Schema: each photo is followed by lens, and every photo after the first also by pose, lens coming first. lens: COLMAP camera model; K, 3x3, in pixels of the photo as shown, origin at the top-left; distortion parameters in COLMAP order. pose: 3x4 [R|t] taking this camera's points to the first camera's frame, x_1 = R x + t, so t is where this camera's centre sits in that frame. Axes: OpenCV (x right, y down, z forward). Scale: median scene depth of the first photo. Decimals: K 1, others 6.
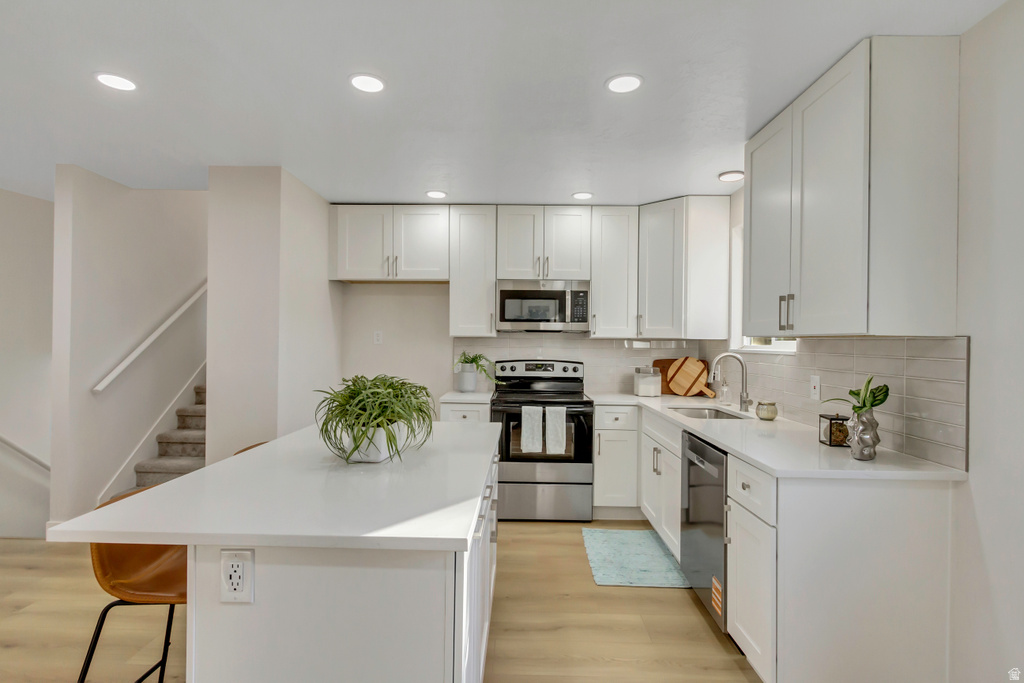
lens RADIAL K [[494.5, 0, 506.5], [0, 494.5, 339.9], [0, 0, 1]] dist [0.010000, -0.002100]
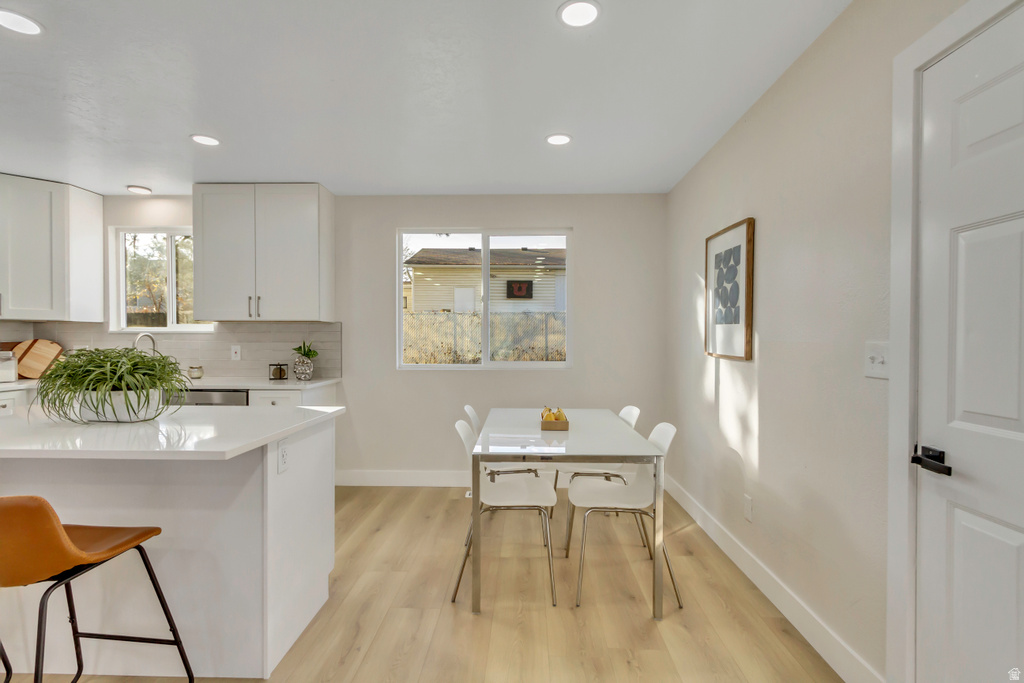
lens RADIAL K [[494.5, 0, 511.7], [0, 494.5, 346.6], [0, 0, 1]] dist [0.010000, -0.002100]
pose [[0.017377, -0.025686, 0.999519, -0.637364], [-0.006868, 0.999643, 0.025809, 0.017904], [-0.999825, -0.007313, 0.017195, 0.044167]]
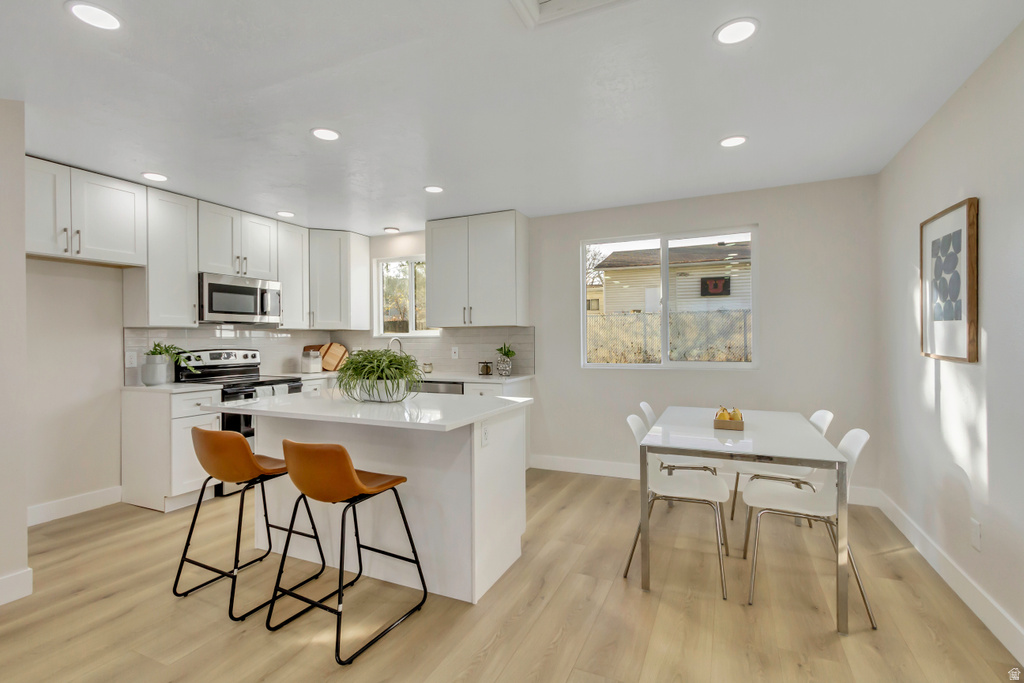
lens RADIAL K [[494.5, 0, 506.2], [0, 494.5, 342.1], [0, 0, 1]] dist [0.010000, -0.002100]
pose [[0.415346, -0.019619, 0.909452, -0.724018], [0.008627, 0.999807, 0.017628, 0.012576], [-0.909623, 0.000524, 0.415435, -0.015771]]
